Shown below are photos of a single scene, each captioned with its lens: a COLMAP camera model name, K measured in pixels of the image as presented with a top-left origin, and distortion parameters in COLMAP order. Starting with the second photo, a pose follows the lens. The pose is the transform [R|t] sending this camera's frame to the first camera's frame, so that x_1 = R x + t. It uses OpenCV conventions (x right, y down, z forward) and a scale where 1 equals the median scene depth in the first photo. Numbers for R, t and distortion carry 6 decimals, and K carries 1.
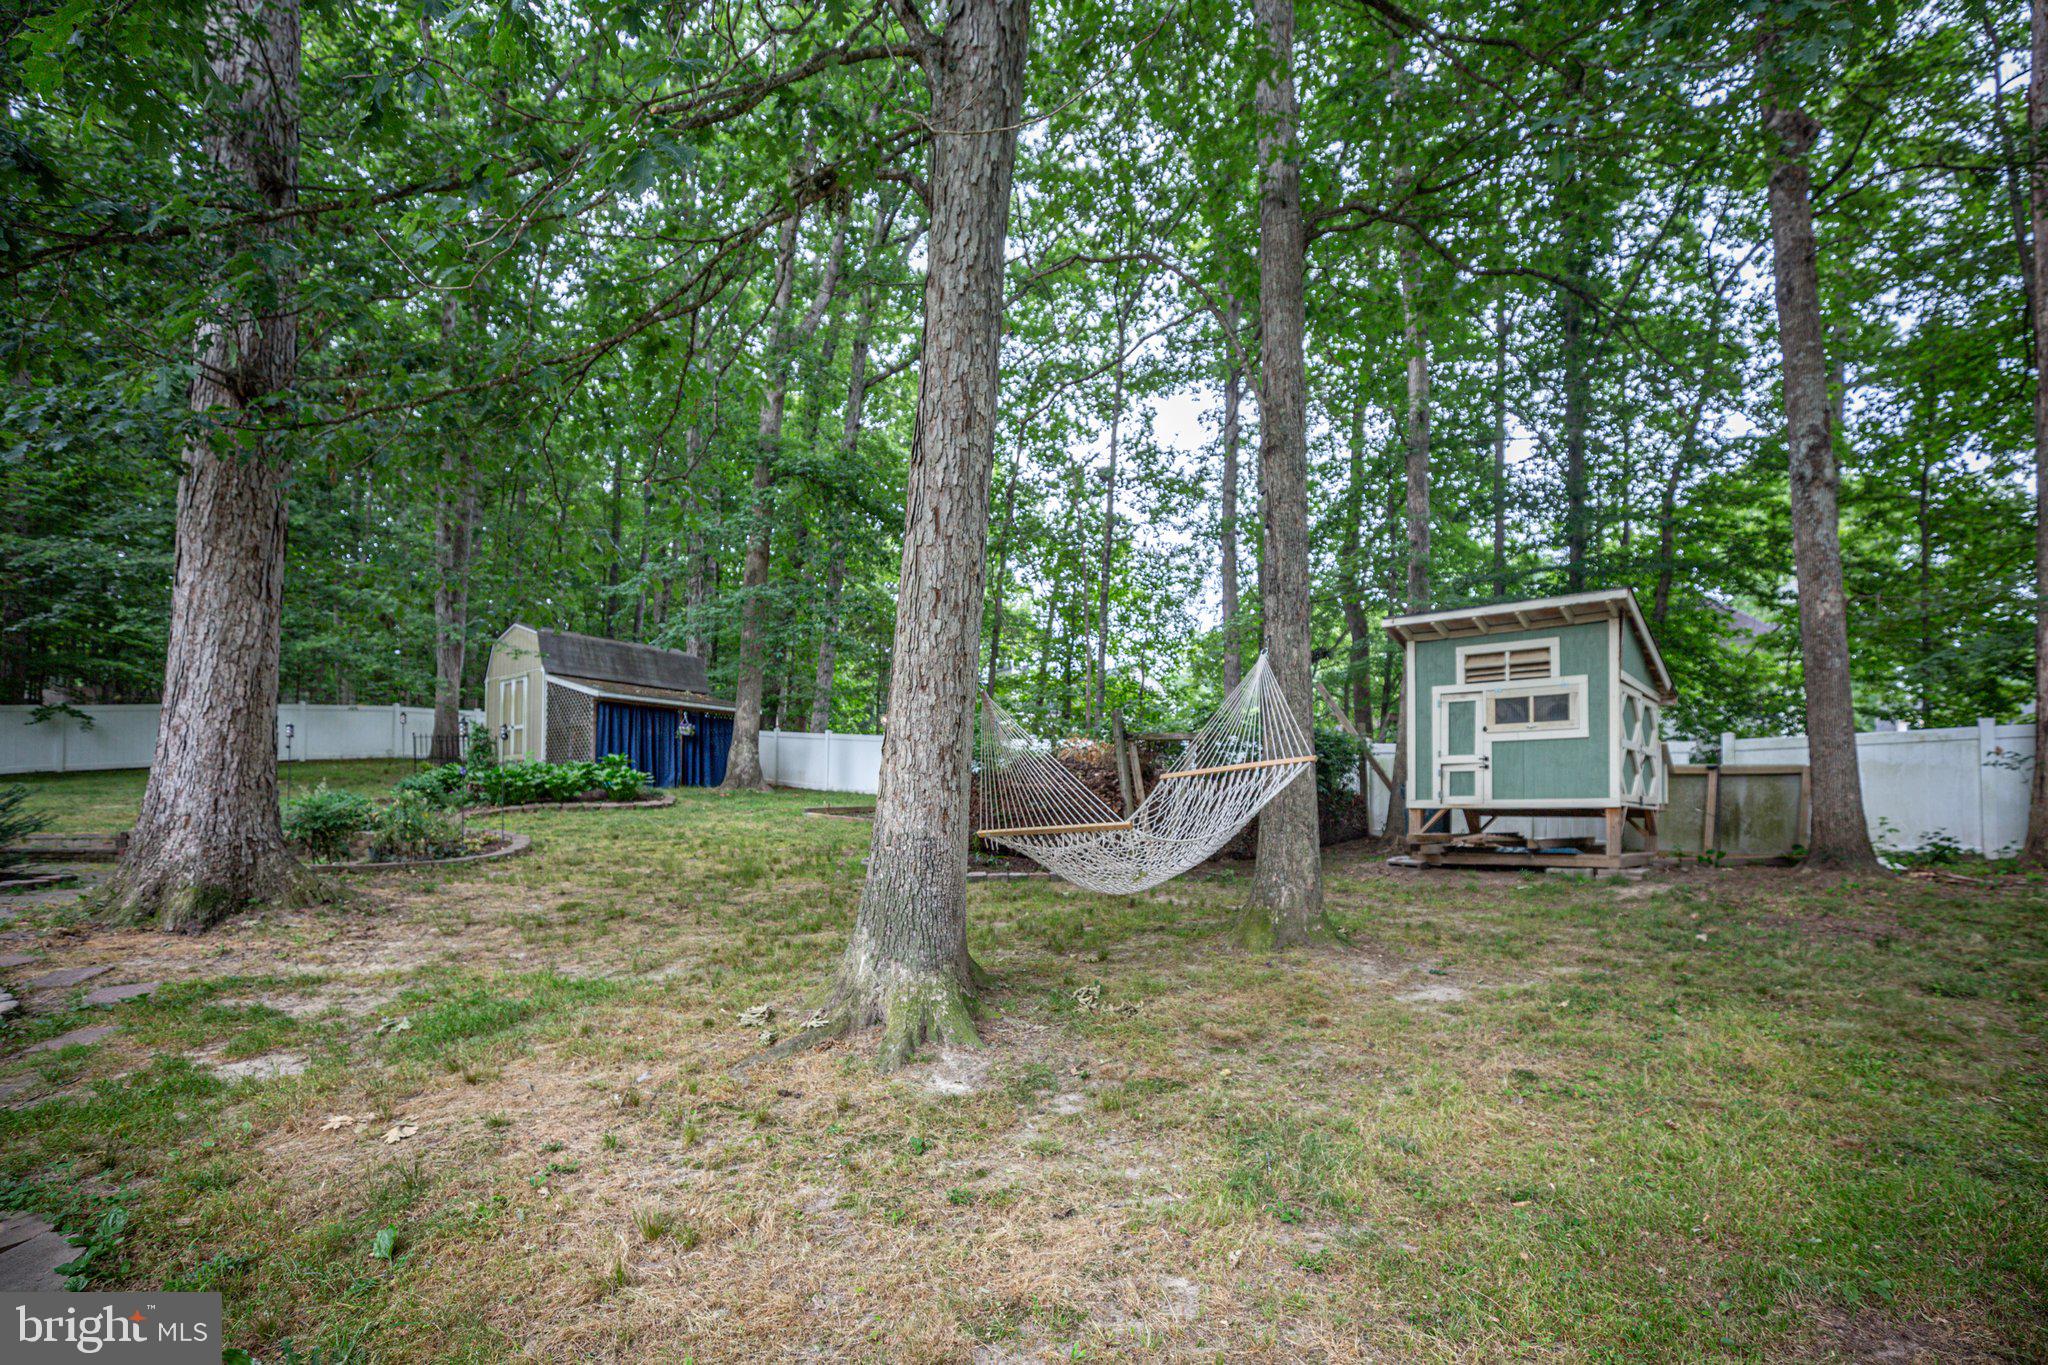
lens RADIAL K [[954.9, 0, 1105.8], [0, 954.9, 753.2], [0, 0, 1]] dist [-0.012989, 0.001098]
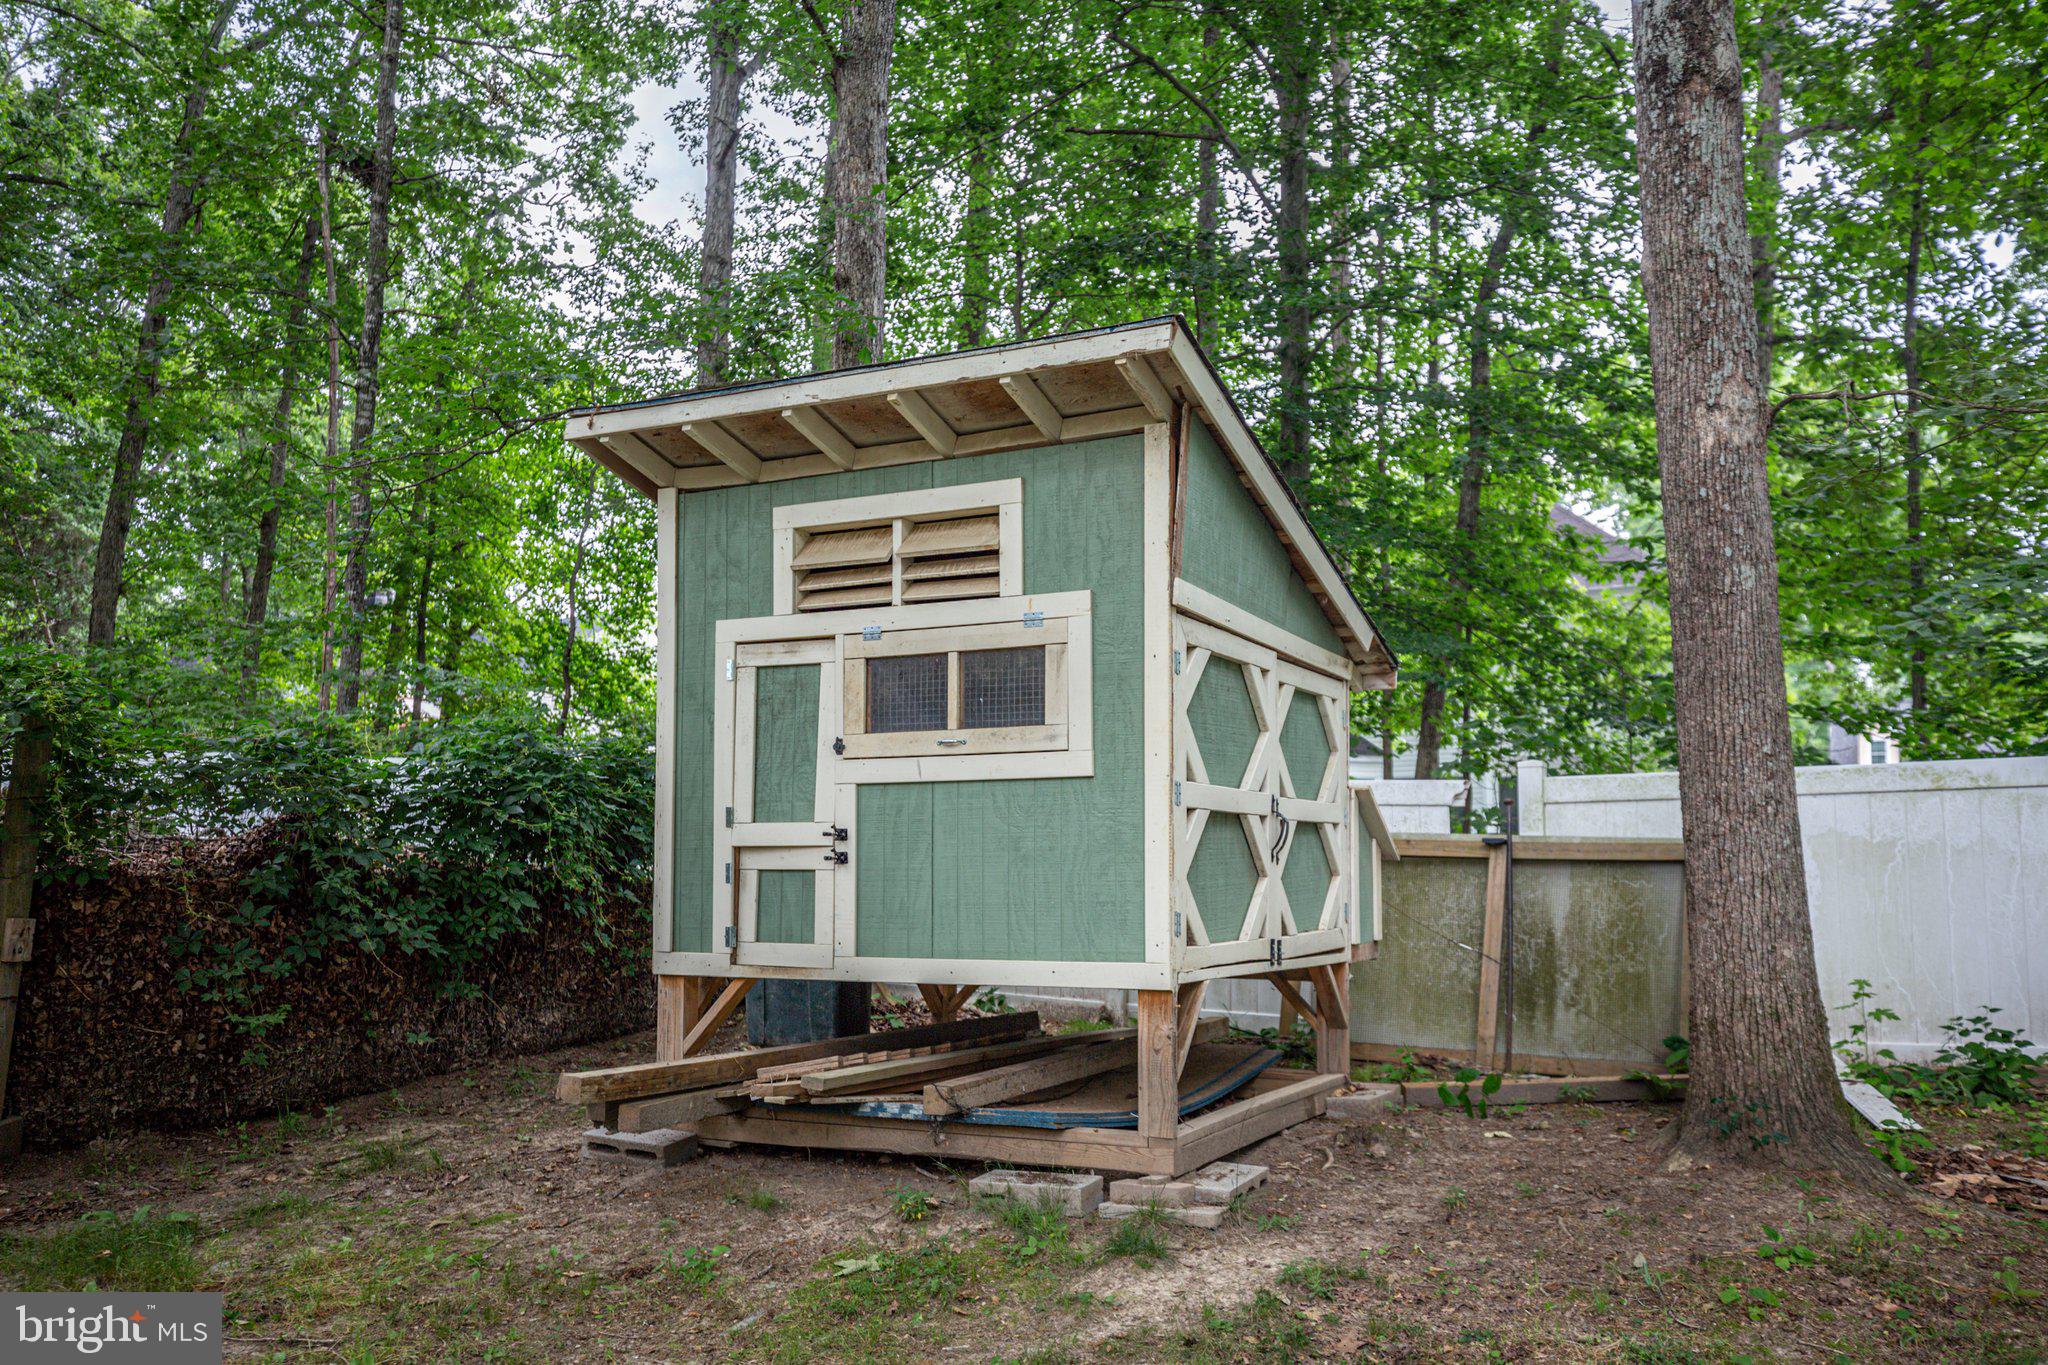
lens RADIAL K [[1707.0, 0, 1025.1], [0, 1707.0, 685.4], [0, 0, 1]] dist [0.024885, 0.003737]
pose [[0.970045, 0.021437, 0.241978, 0.308434], [-0.009078, 0.998602, -0.052074, -0.015676], [-0.242756, 0.048317, 0.968883, 0.386717]]
